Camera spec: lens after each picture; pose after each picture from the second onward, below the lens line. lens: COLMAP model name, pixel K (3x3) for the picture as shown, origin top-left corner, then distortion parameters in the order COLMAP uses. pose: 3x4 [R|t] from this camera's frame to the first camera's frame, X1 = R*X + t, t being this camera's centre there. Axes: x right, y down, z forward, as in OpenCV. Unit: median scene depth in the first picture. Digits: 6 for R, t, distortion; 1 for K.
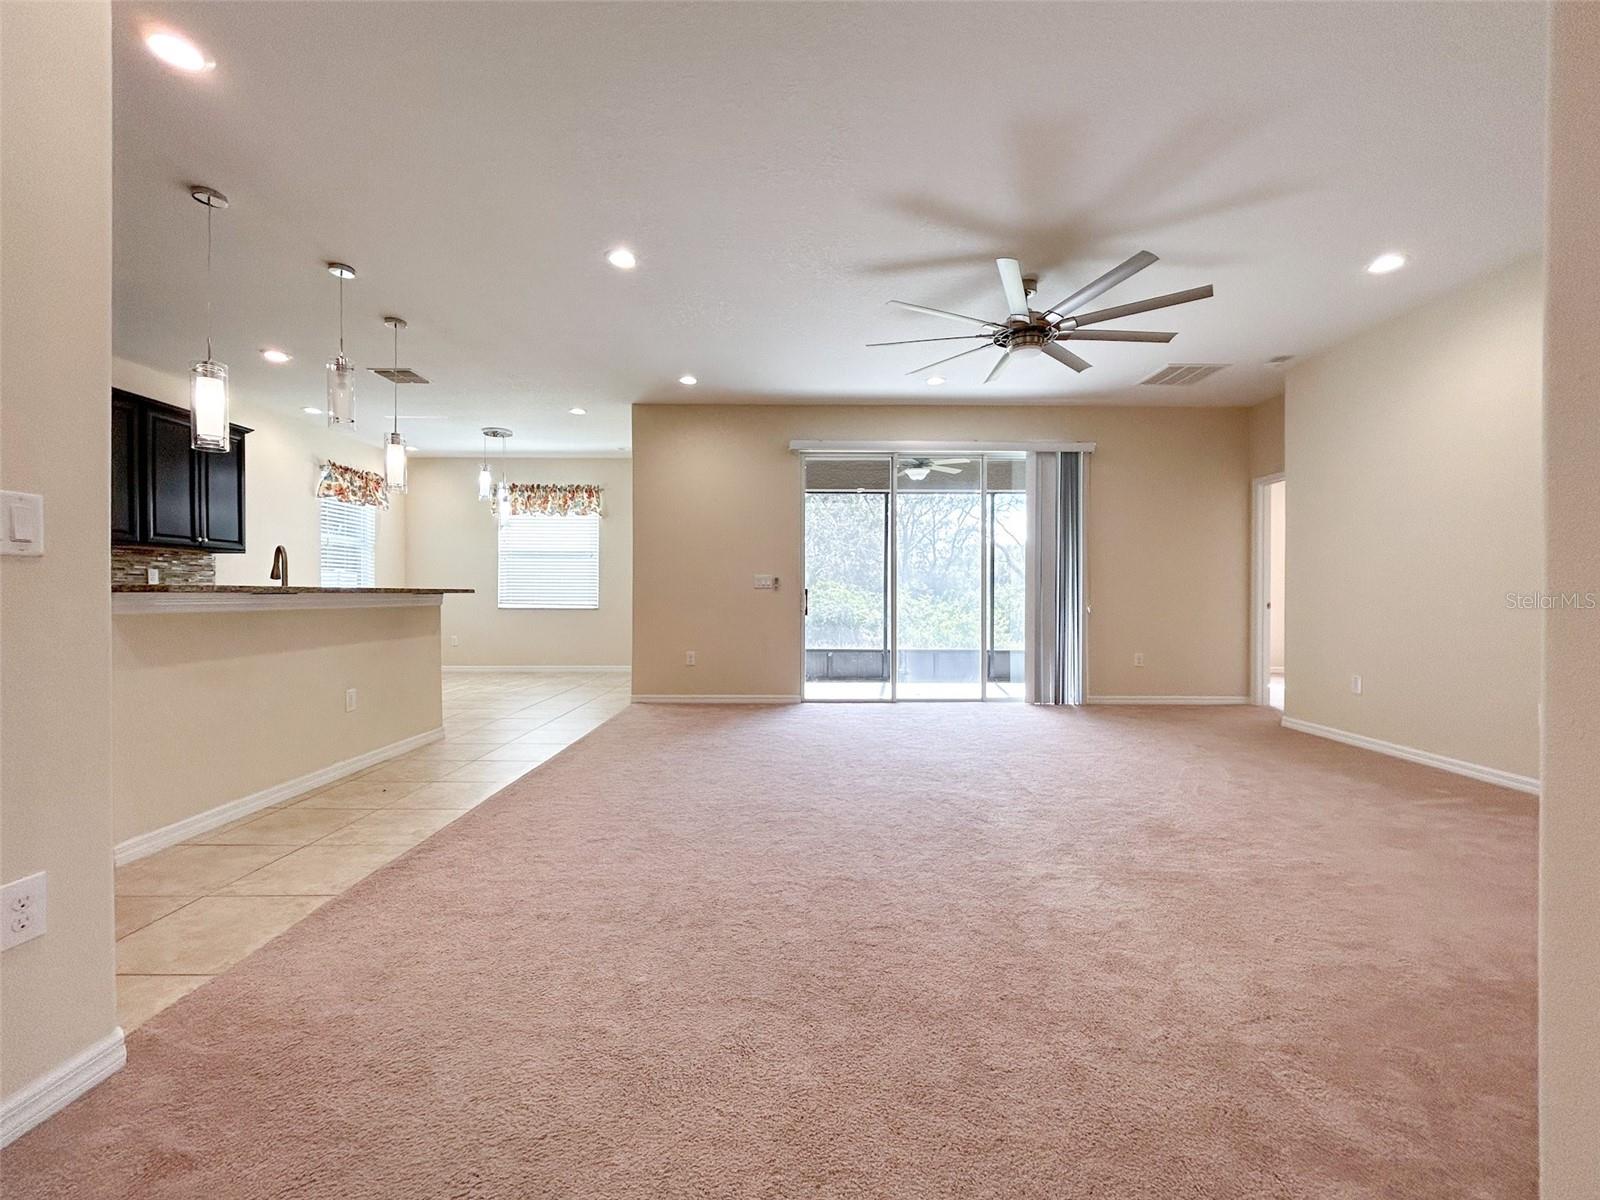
lens RADIAL K [[650.8, 0, 790.6], [0, 650.8, 598.0], [0, 0, 1]] dist [-0.002277, 0.001406]
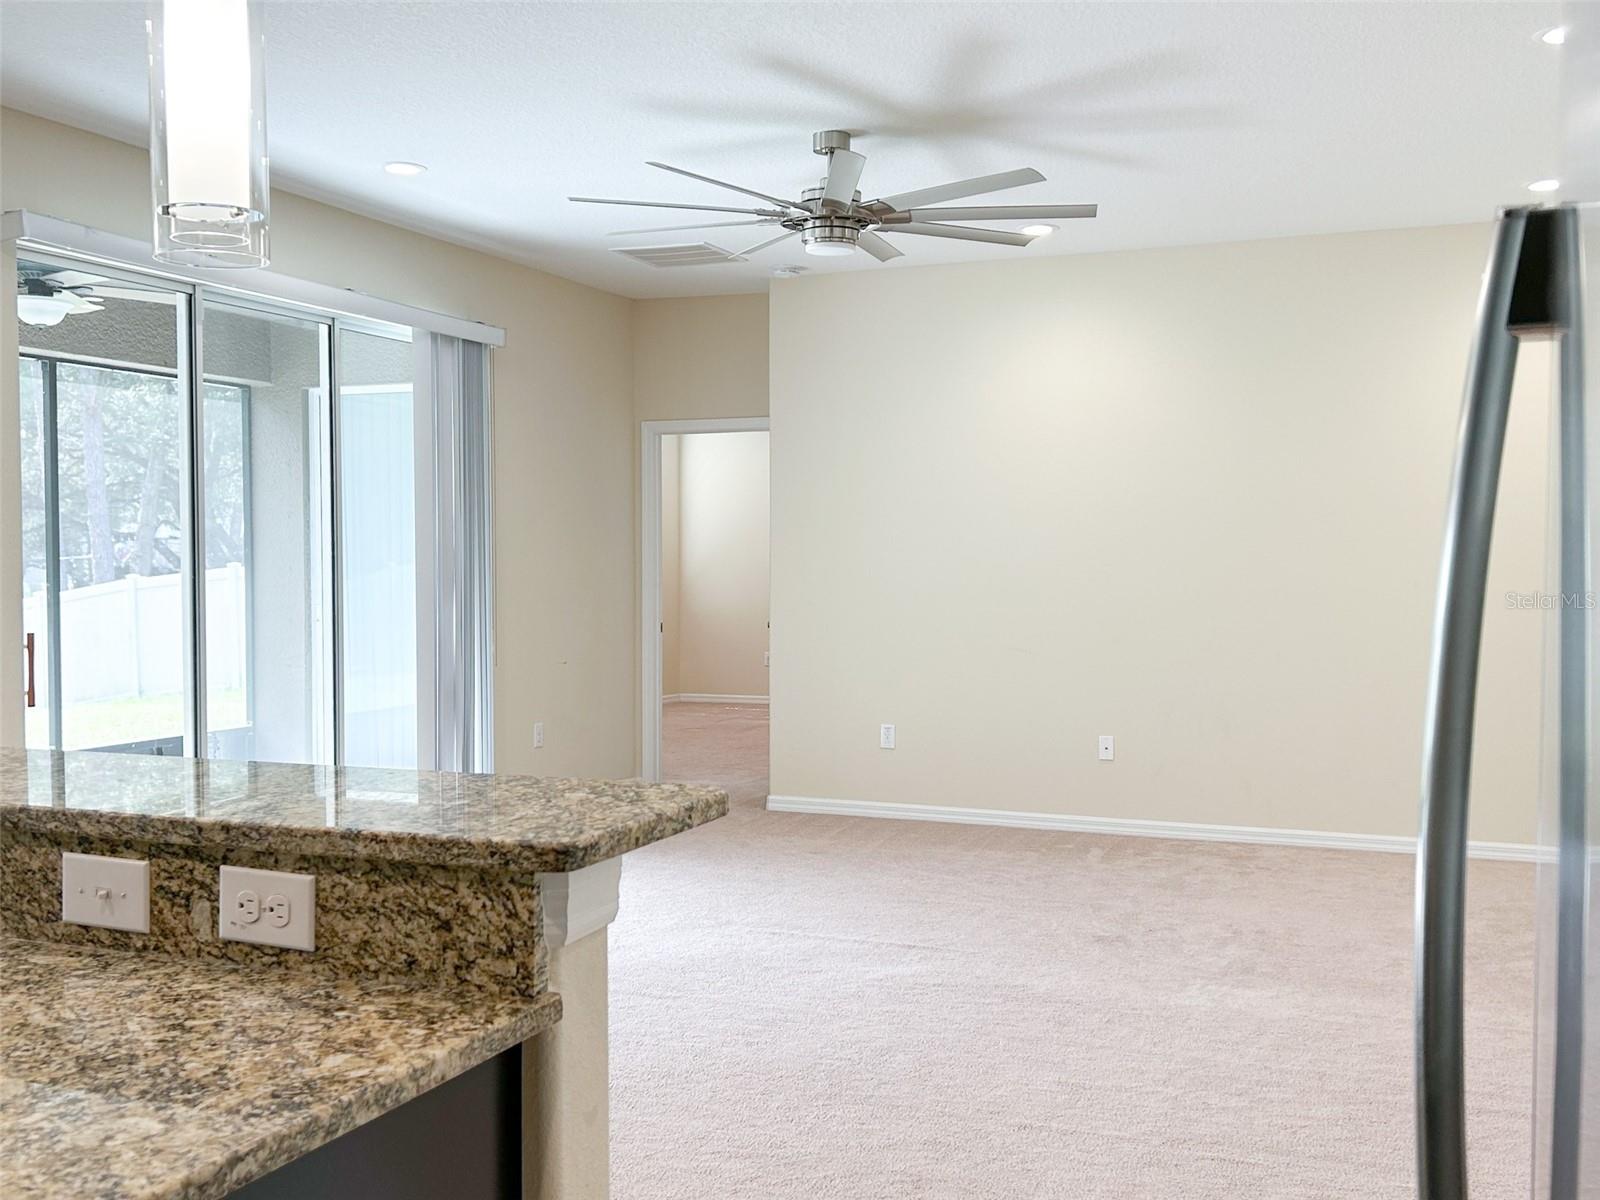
lens RADIAL K [[1656.4, 0, 800.2], [0, 1656.4, 601.3], [0, 0, 1]] dist [0.030484, 0.000000]
pose [[0.383592, -0.025410, 0.923153, -0.648709], [0.001038, 0.999633, 0.027084, -0.053002], [-0.923502, -0.009431, 0.383478, 0.248624]]
